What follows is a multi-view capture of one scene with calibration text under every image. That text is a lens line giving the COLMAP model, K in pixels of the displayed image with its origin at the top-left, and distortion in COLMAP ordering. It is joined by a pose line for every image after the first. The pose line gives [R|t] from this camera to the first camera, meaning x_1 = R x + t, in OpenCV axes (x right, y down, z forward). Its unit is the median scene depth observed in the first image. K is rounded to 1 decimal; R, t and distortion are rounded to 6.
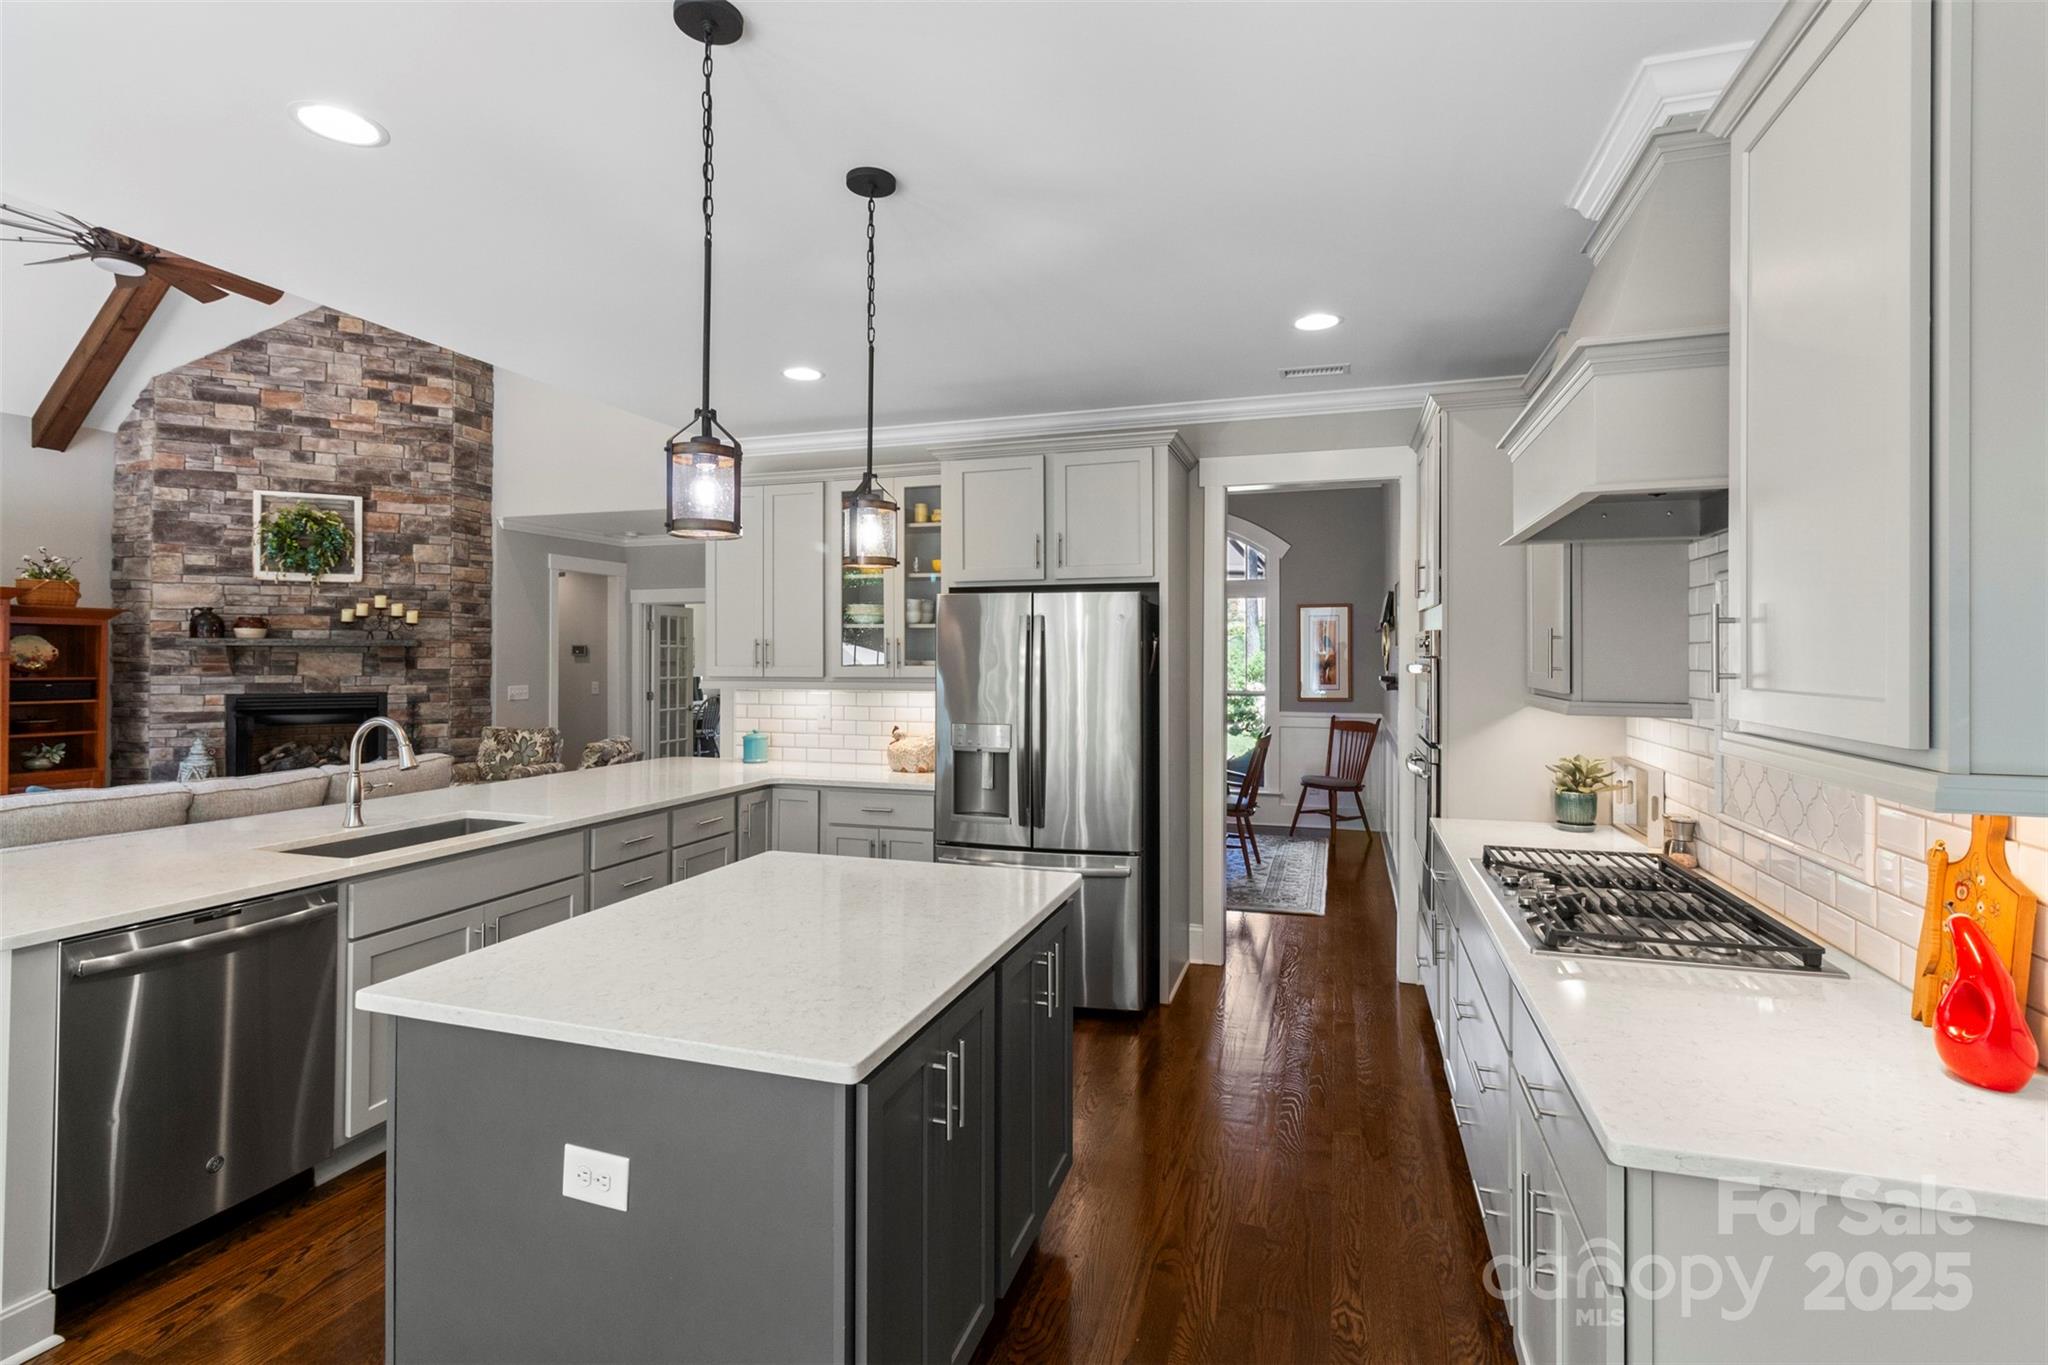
lens RADIAL K [[941.7, 0, 1031.0], [0, 941.7, 650.8], [0, 0, 1]] dist [0.002520, 0.000092]
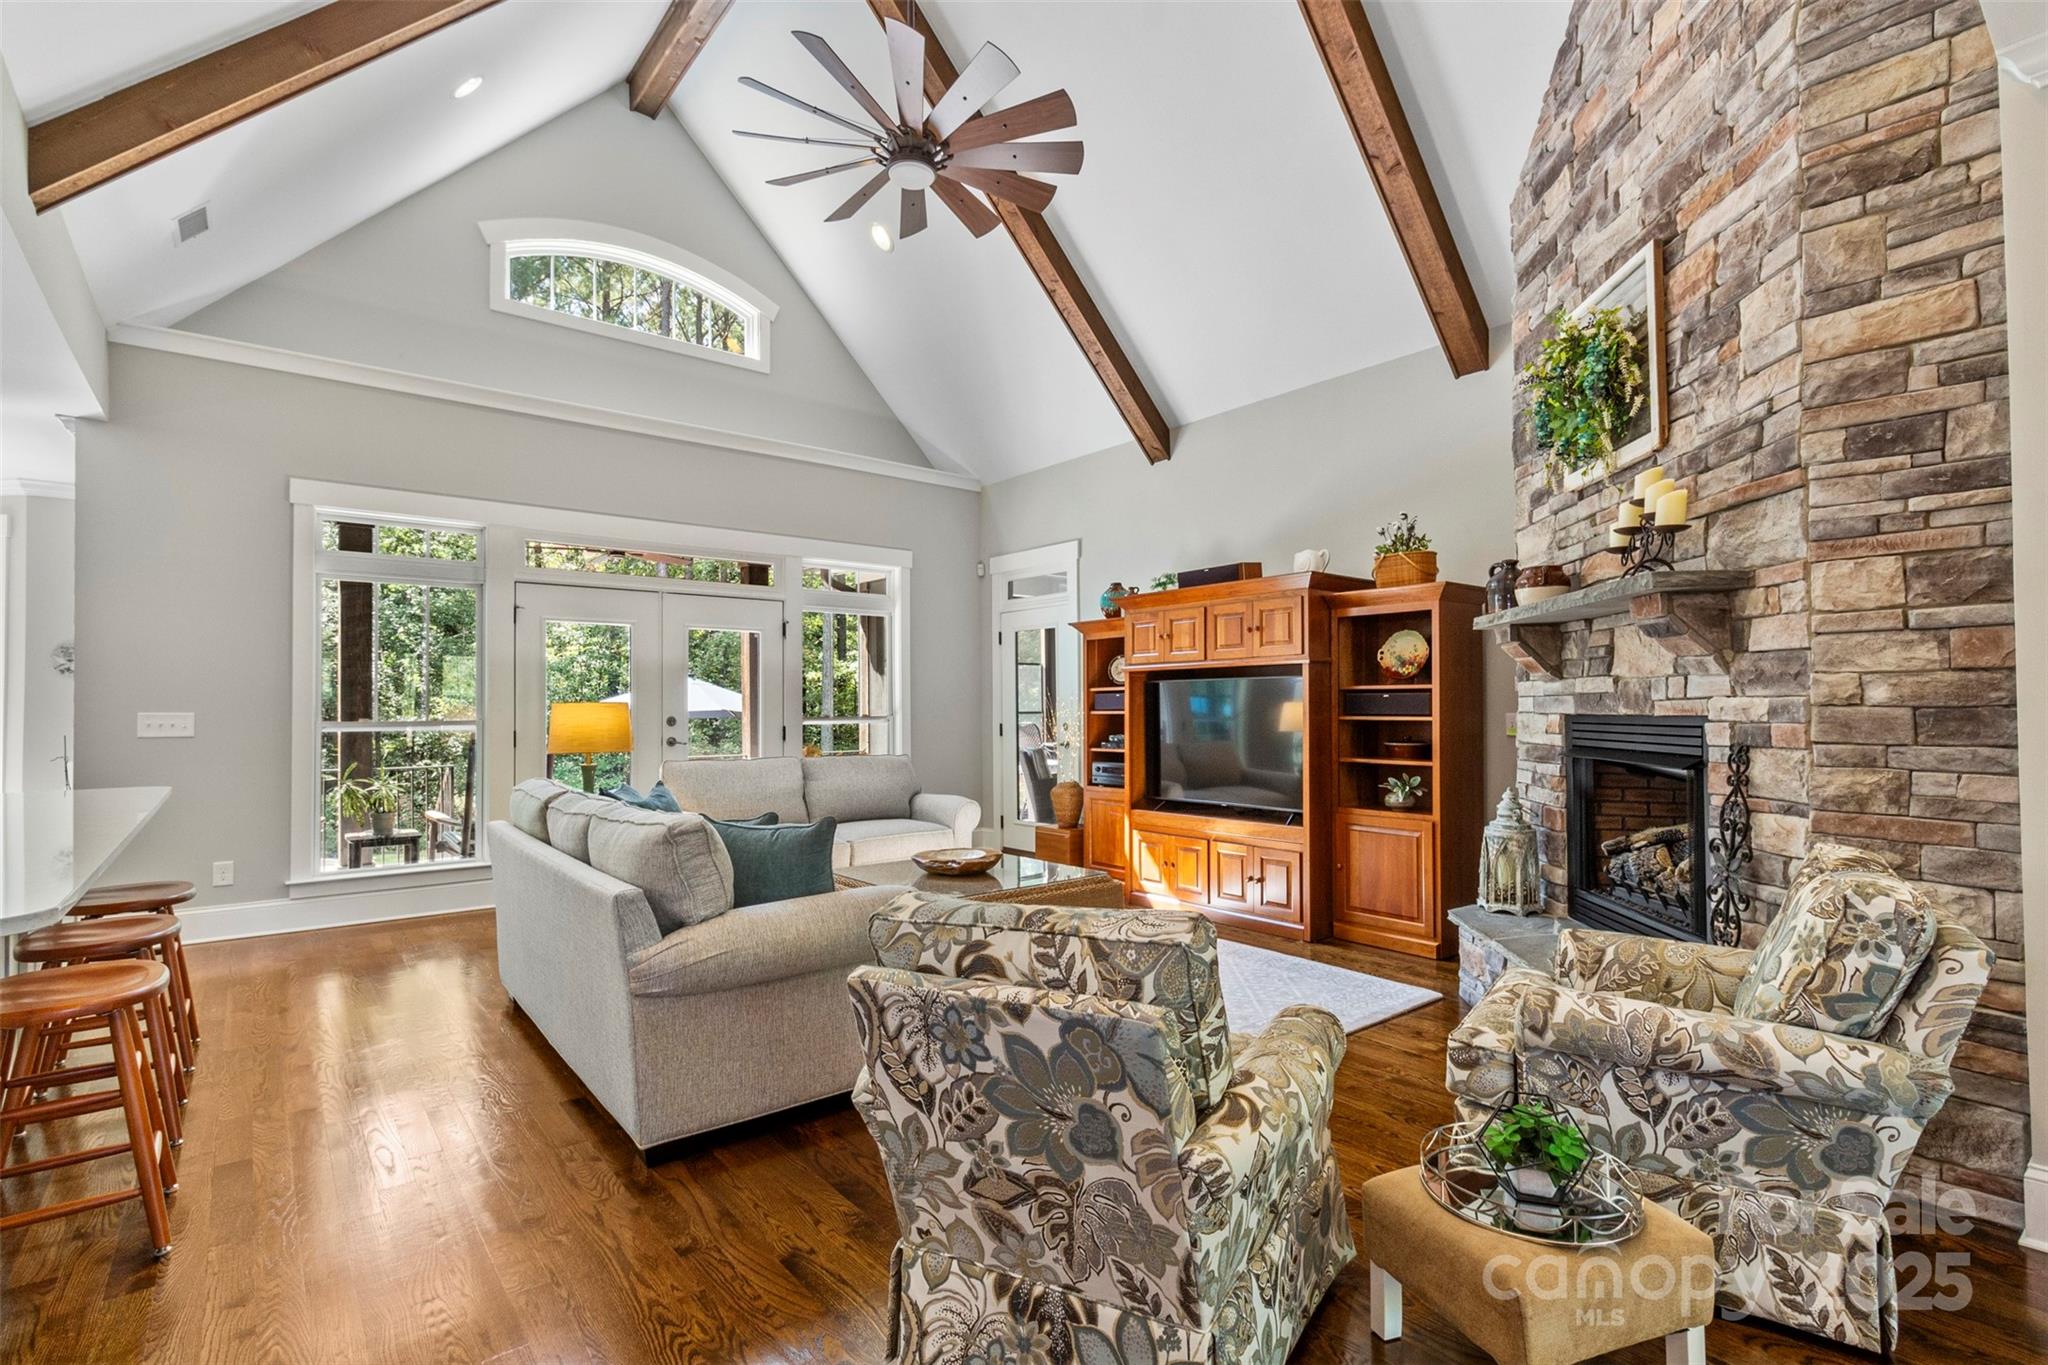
lens RADIAL K [[956.5, 0, 1030.9], [0, 956.5, 692.6], [0, 0, 1]] dist [0.001988, 0.000292]
pose [[-0.545591, -0.011423, -0.837974, -0.219413], [0.012941, 0.999673, -0.022053, 0.041107], [0.837952, -0.022876, -0.545264, 1.022745]]
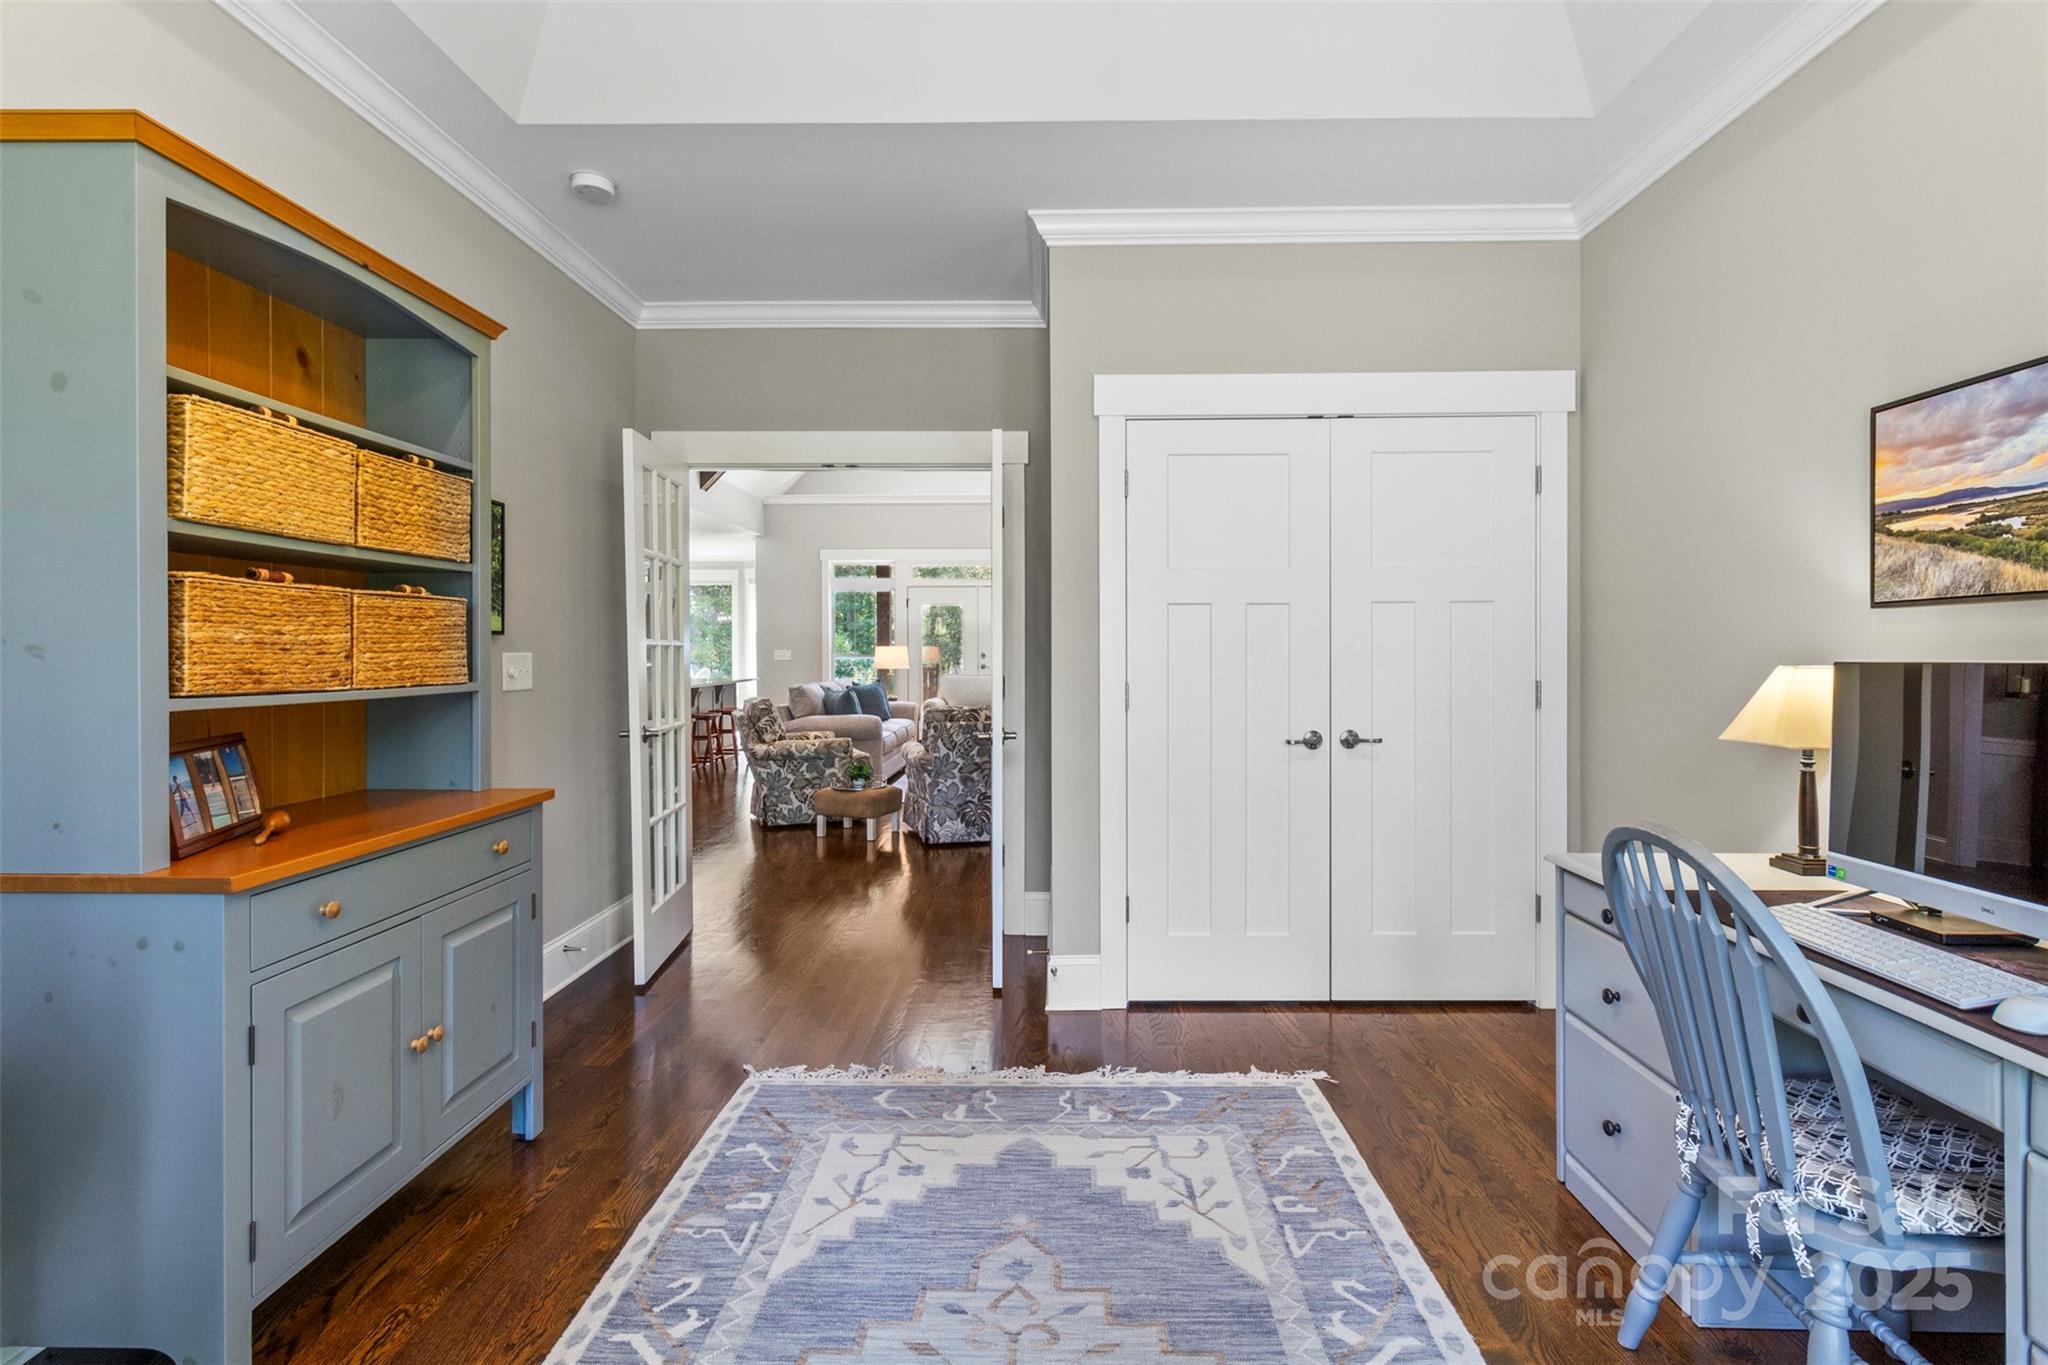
lens RADIAL K [[959.8, 0, 1039.3], [0, 959.8, 685.1], [0, 0, 1]] dist [0.001579, 0.000268]
pose [[-0.956653, 0.012054, -0.290981, -0.395565], [0.003866, 0.999581, 0.028700, 0.047176], [0.291205, 0.026331, -0.956298, 1.909741]]
